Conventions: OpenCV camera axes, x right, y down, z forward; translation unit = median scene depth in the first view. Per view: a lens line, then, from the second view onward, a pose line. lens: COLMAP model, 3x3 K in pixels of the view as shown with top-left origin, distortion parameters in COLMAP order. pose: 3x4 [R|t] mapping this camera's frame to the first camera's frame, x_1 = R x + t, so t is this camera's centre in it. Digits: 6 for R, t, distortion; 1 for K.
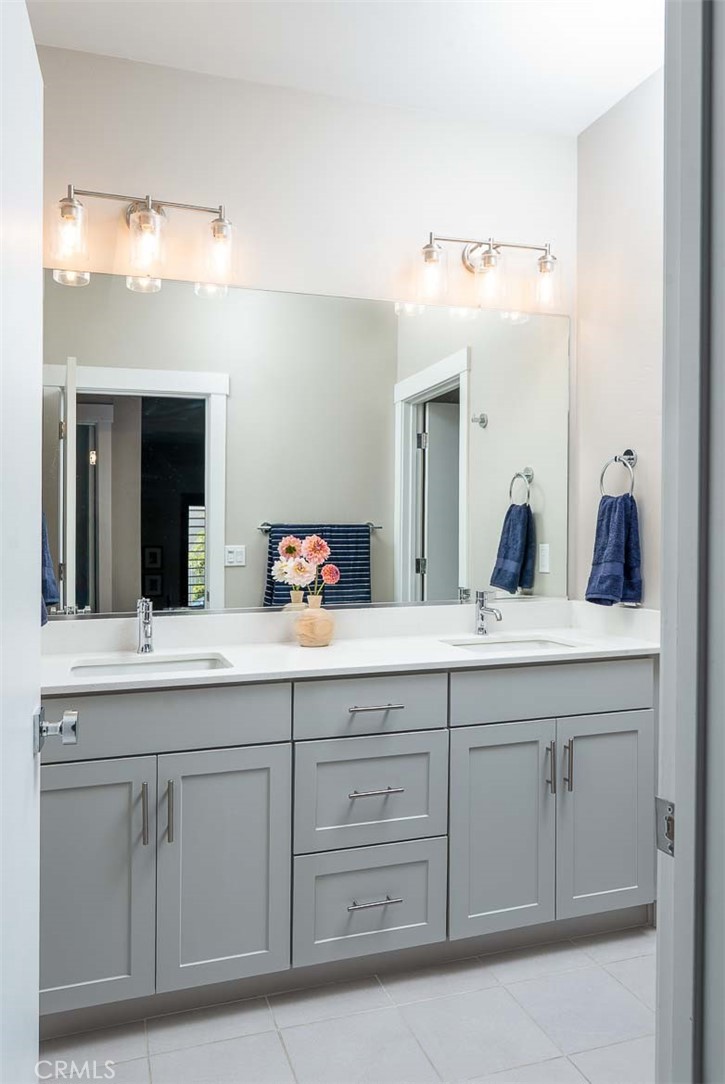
lens RADIAL K [[788.0, 0, 362.5], [0, 788.0, 542.0], [0, 0, 1]] dist [0.005235, 0.000198]
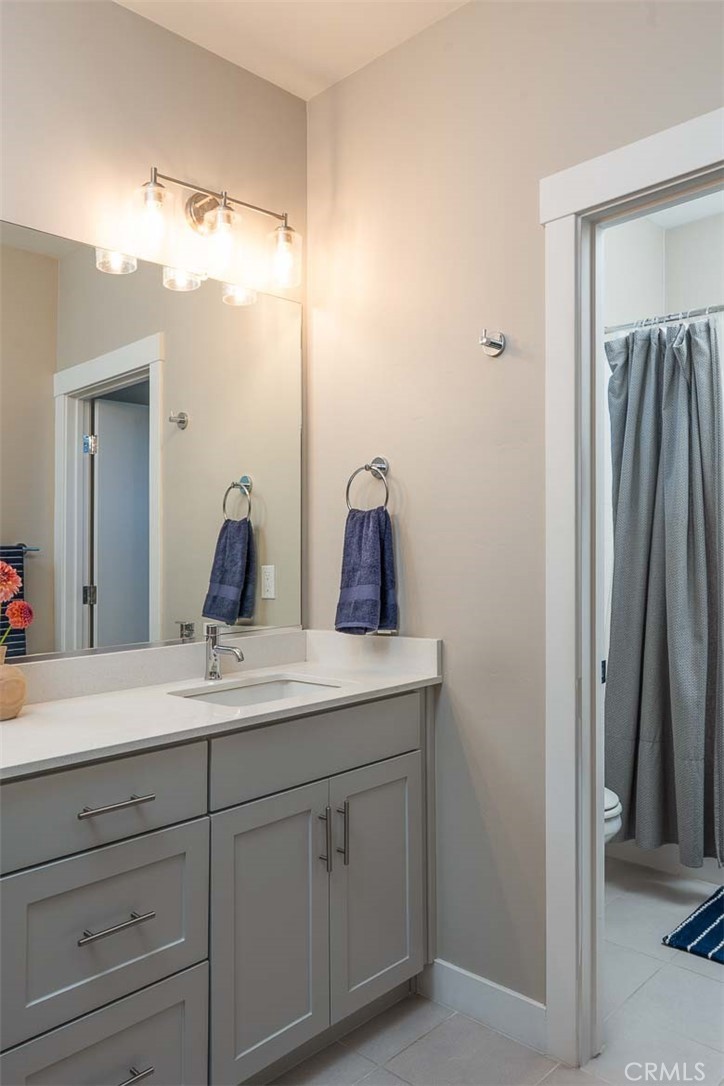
lens RADIAL K [[789.4, 0, 362.0], [0, 789.4, 543.0], [0, 0, 1]] dist [0.005235, 0.000198]
pose [[0.888117, -0.006105, 0.459576, -0.074374], [0.017983, 0.999608, -0.021474, -0.001723], [-0.459265, 0.027336, 0.887879, 0.185843]]
